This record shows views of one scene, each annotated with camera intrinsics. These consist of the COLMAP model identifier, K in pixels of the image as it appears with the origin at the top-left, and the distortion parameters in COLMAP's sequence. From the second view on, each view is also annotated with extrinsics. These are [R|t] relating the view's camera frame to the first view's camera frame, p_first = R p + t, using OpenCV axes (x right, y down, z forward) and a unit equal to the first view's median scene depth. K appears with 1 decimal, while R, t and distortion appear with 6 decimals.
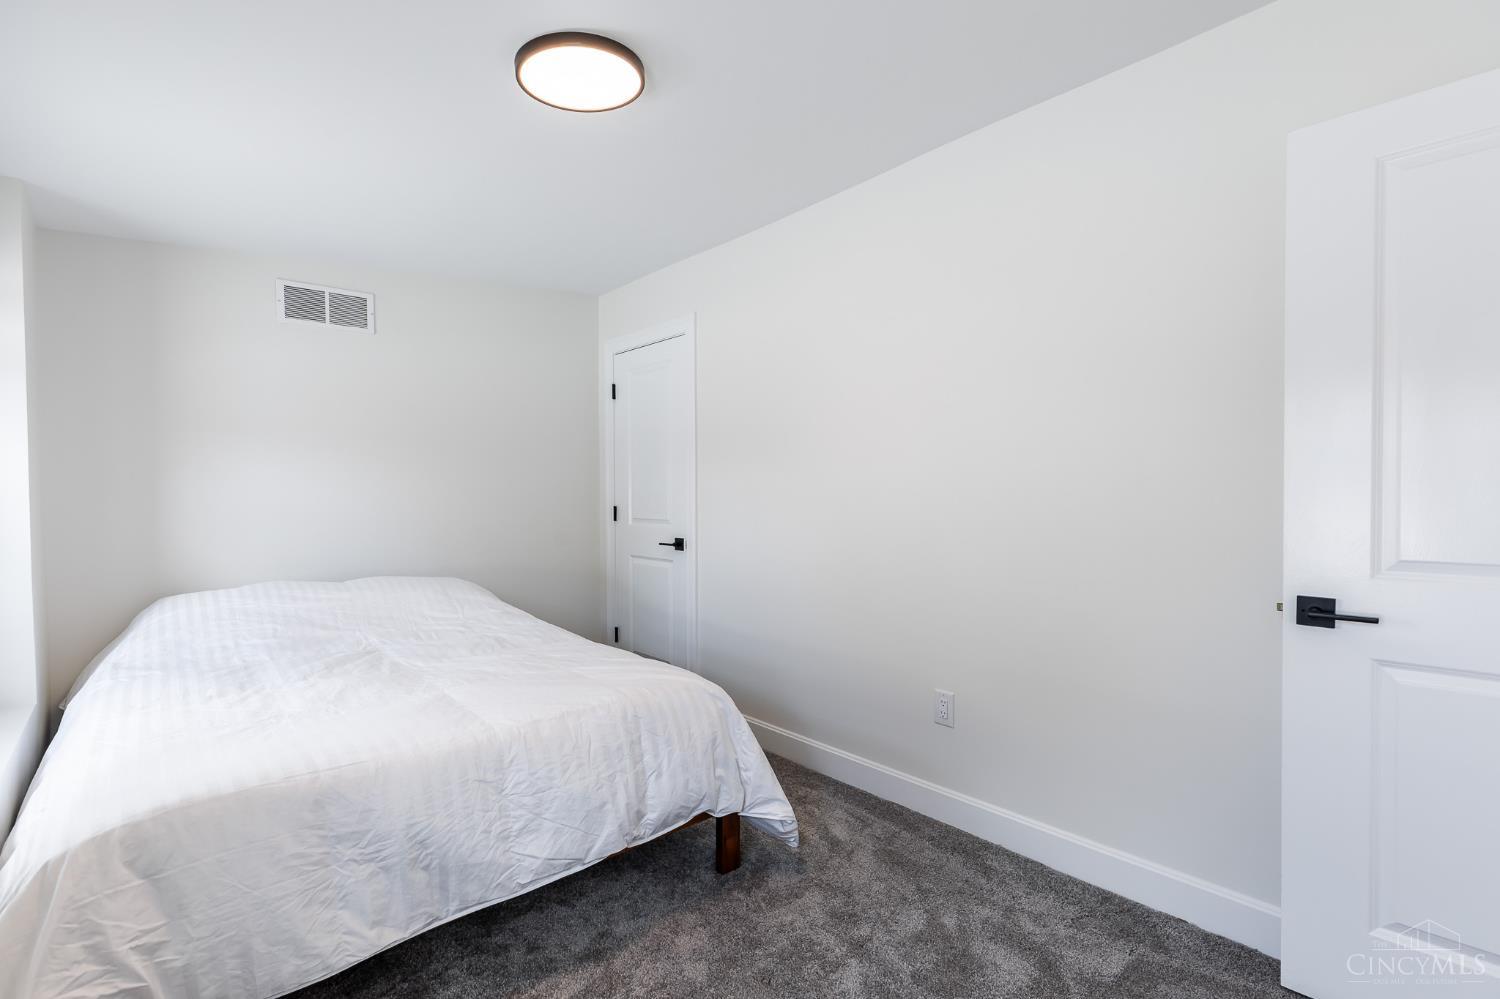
lens RADIAL K [[677.8, 0, 746.3], [0, 677.8, 508.3], [0, 0, 1]] dist [0.011257, -0.002800]
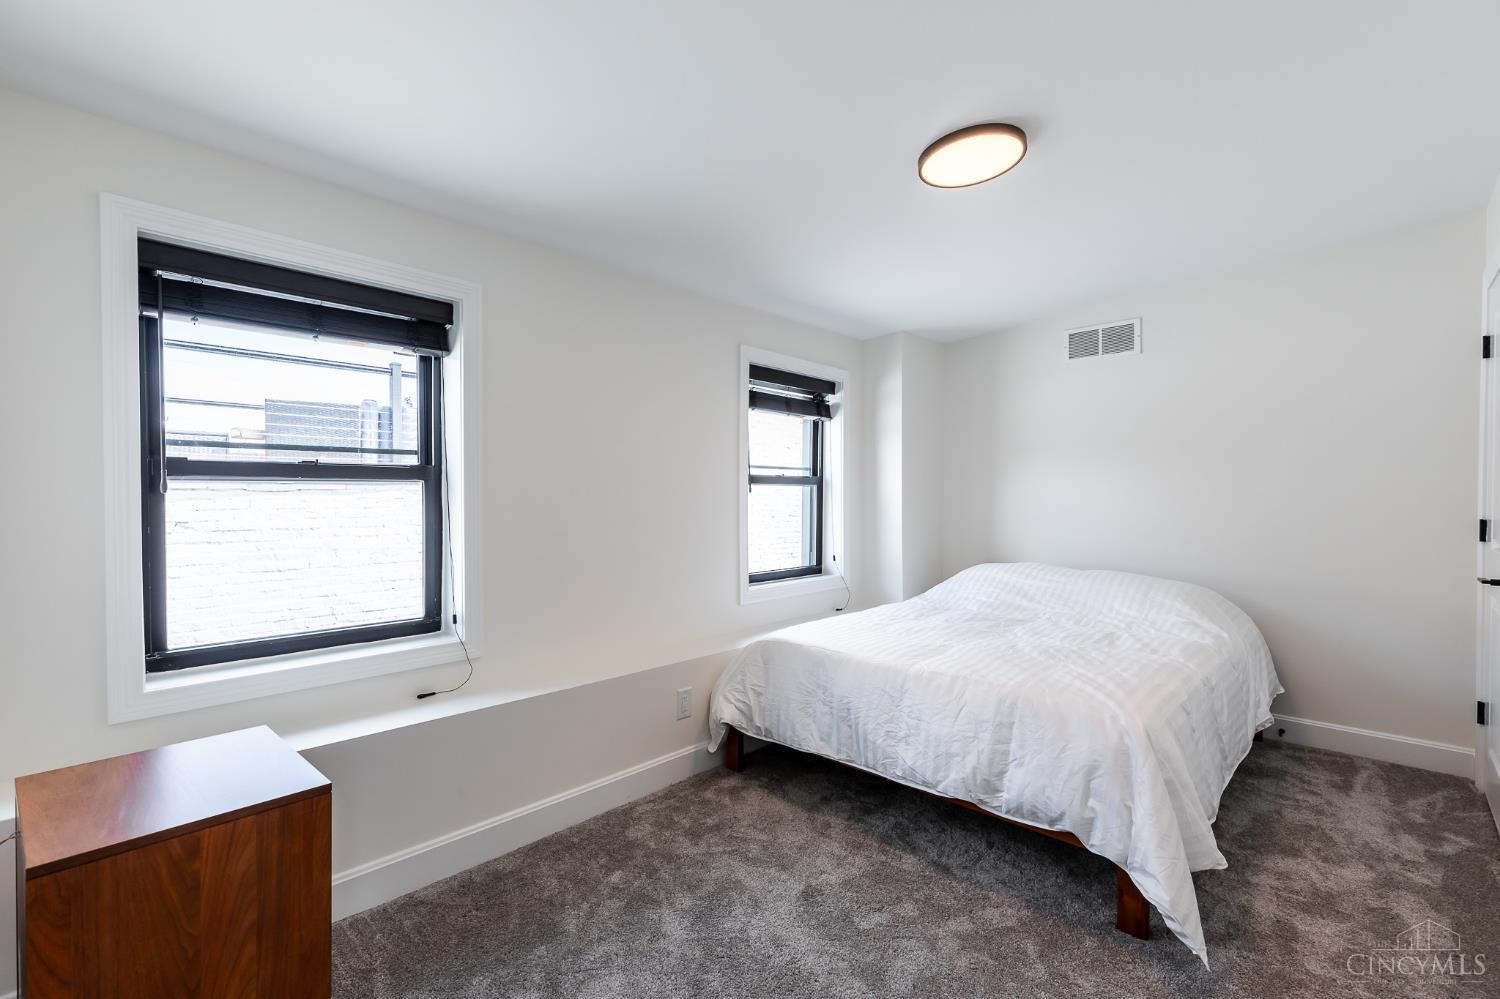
lens RADIAL K [[677.8, 0, 738.4], [0, 677.8, 505.0], [0, 0, 1]] dist [0.011257, -0.002800]
pose [[0.081532, 0.022918, -0.996407, 0.894348], [-0.024984, 0.999468, 0.020944, -0.028709], [0.996358, 0.023187, 0.082061, 0.460093]]
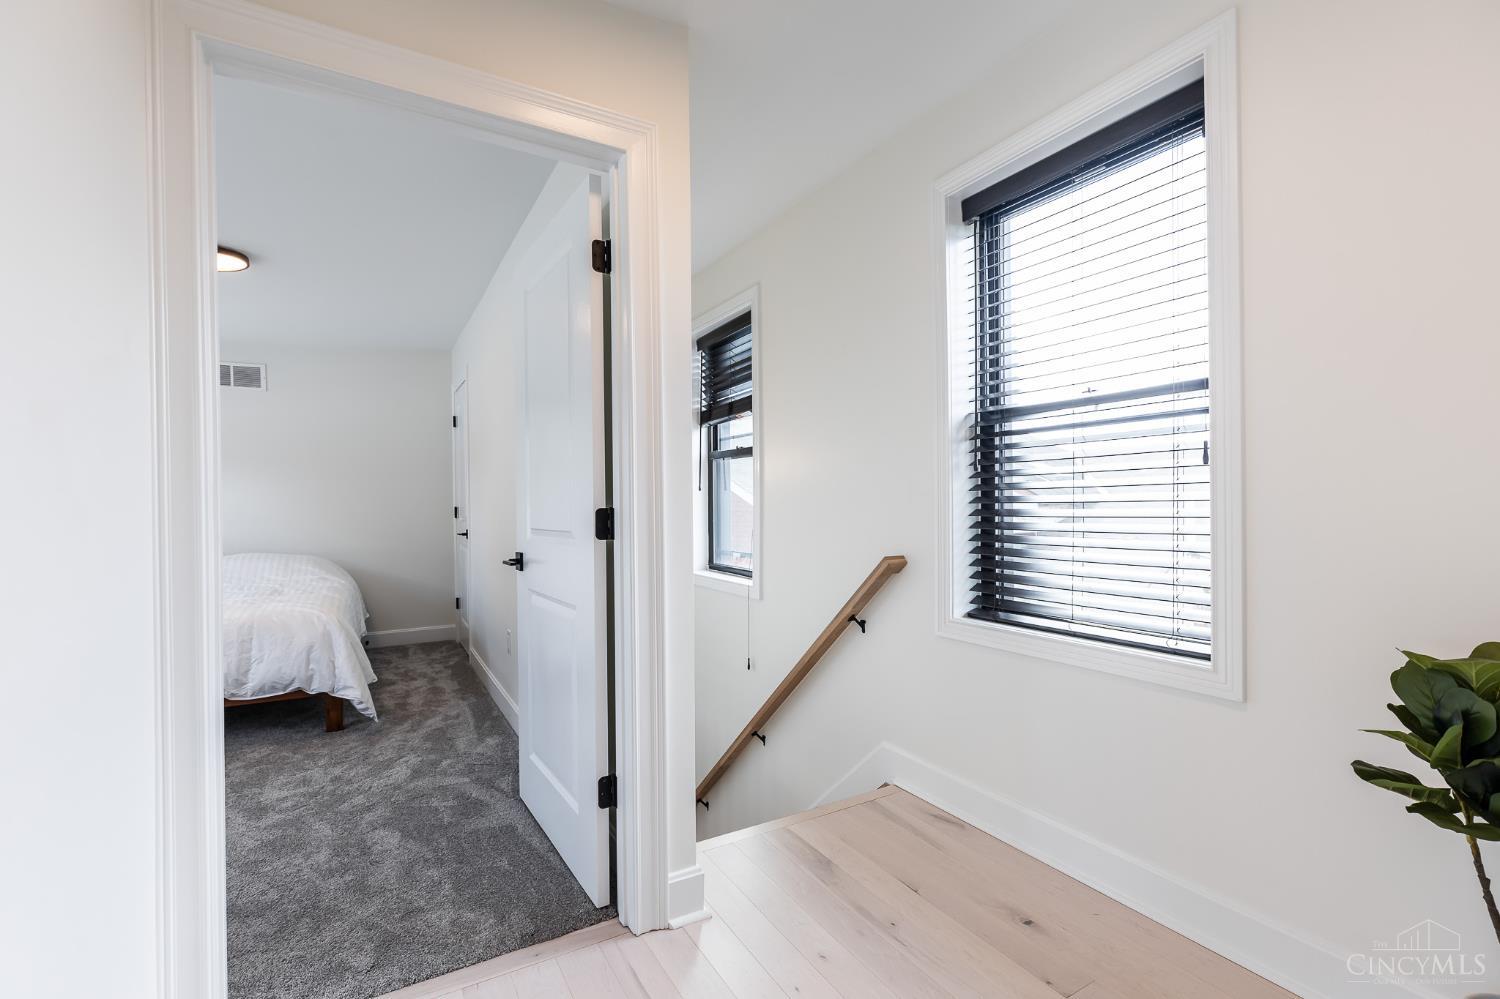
lens RADIAL K [[677.8, 0, 747.6], [0, 677.8, 507.6], [0, 0, 1]] dist [0.011257, -0.002800]
pose [[0.975430, -0.001170, -0.220308, 1.426069], [-0.001480, 0.999929, -0.011860, 0.027447], [0.220306, 0.011895, 0.975358, -0.390609]]
